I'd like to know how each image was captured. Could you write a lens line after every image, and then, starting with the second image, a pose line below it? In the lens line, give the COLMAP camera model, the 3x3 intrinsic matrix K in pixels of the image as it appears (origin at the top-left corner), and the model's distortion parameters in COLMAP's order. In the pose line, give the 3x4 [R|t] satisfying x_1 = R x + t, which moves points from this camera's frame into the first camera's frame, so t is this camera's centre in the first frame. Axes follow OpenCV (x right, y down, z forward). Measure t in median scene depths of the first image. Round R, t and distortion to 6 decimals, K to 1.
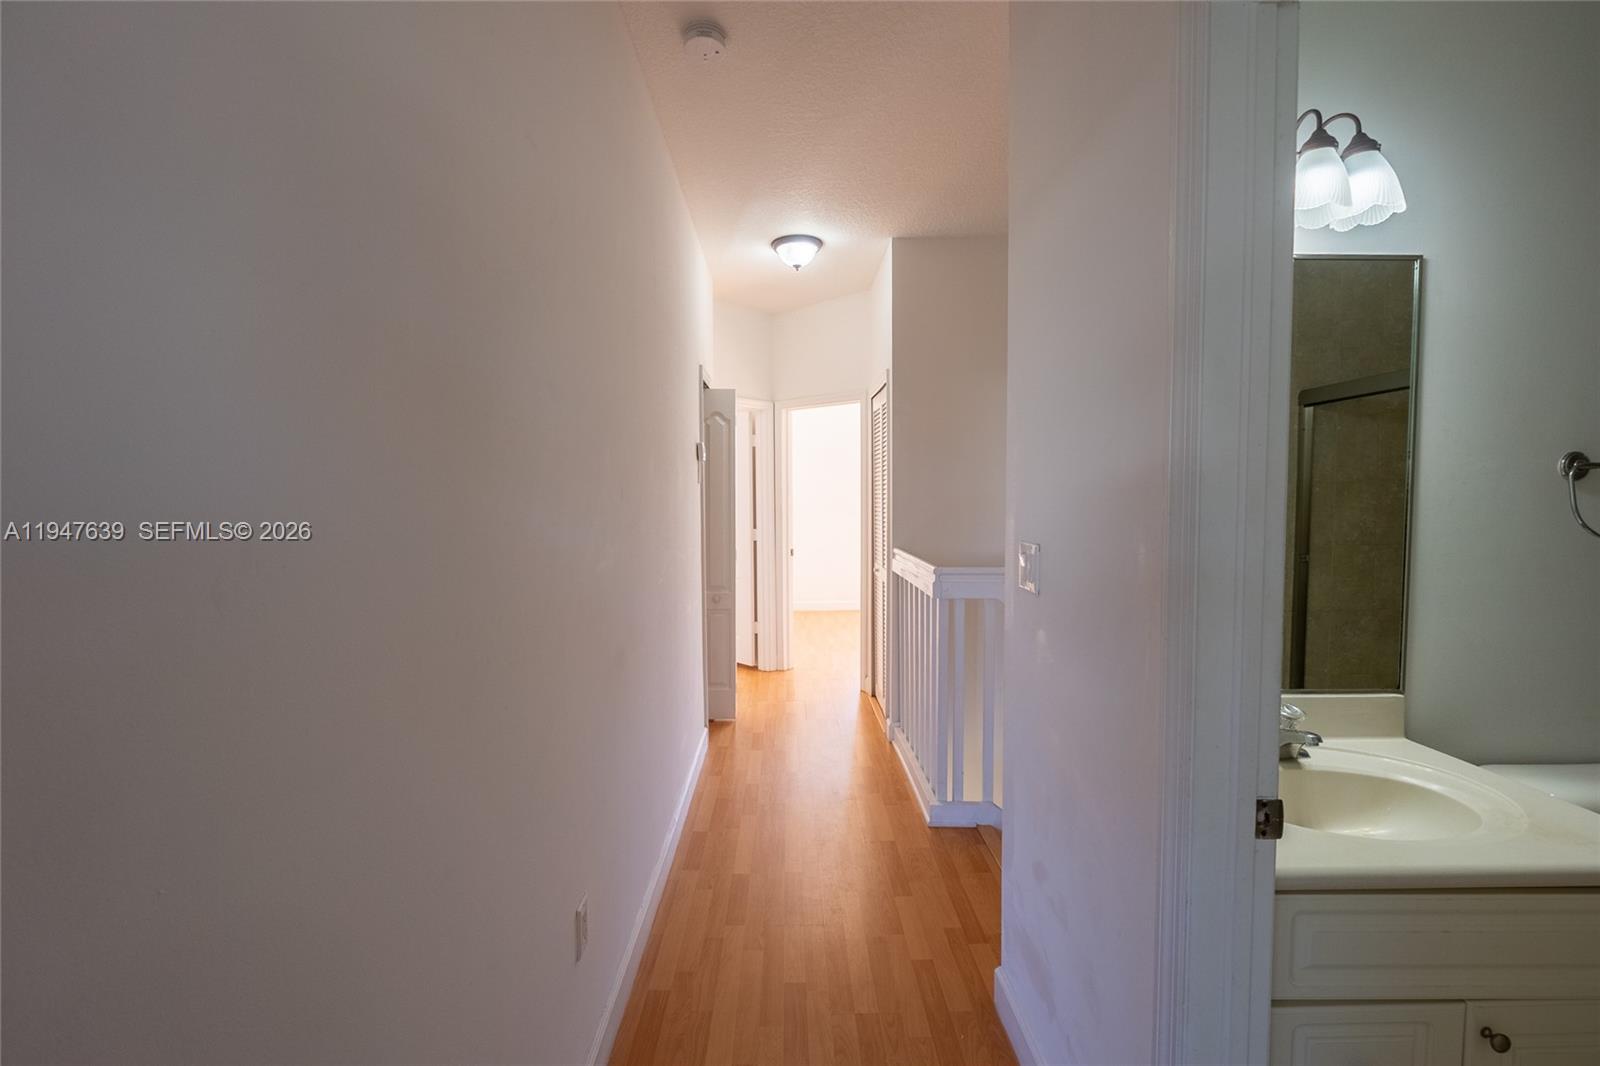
lens RADIAL K [[674.2, 0, 797.3], [0, 674.2, 532.7], [0, 0, 1]] dist [-0.012794, 0.000792]
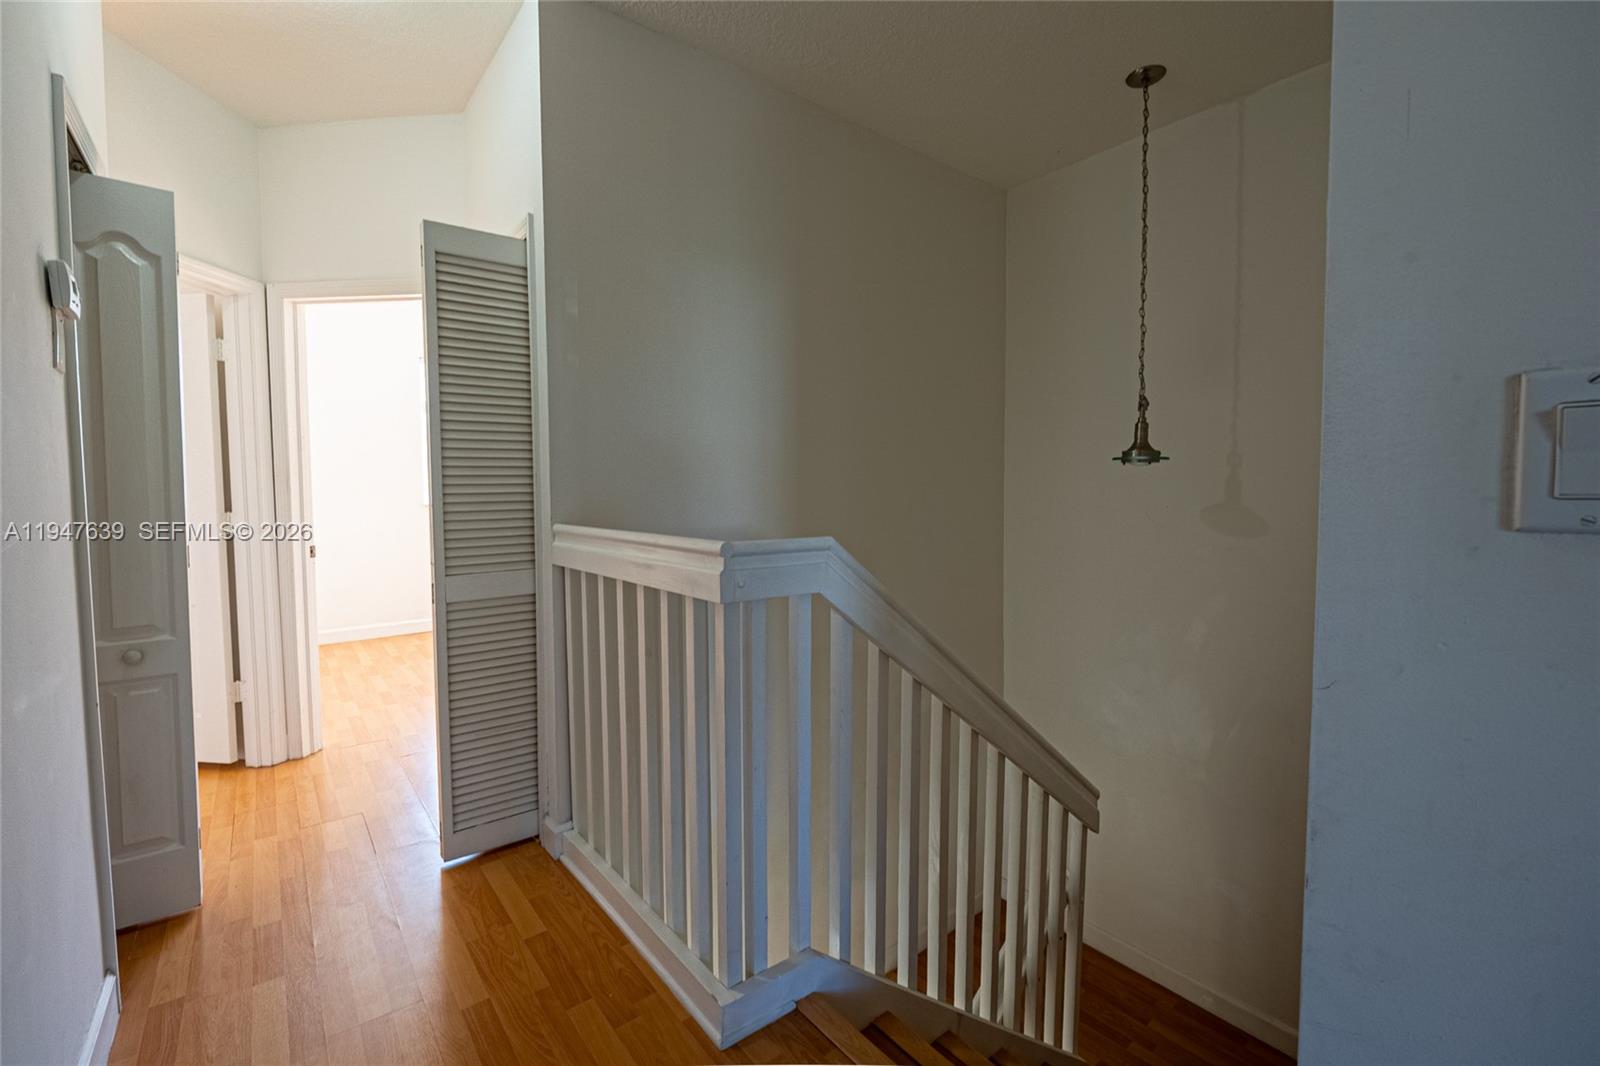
lens RADIAL K [[674.2, 0, 802.2], [0, 674.2, 523.0], [0, 0, 1]] dist [-0.012794, 0.000792]
pose [[0.787802, -0.029395, 0.615226, -0.038395], [0.035523, 0.999366, 0.002263, 0.024349], [-0.614903, 0.020072, 0.788347, 0.367947]]
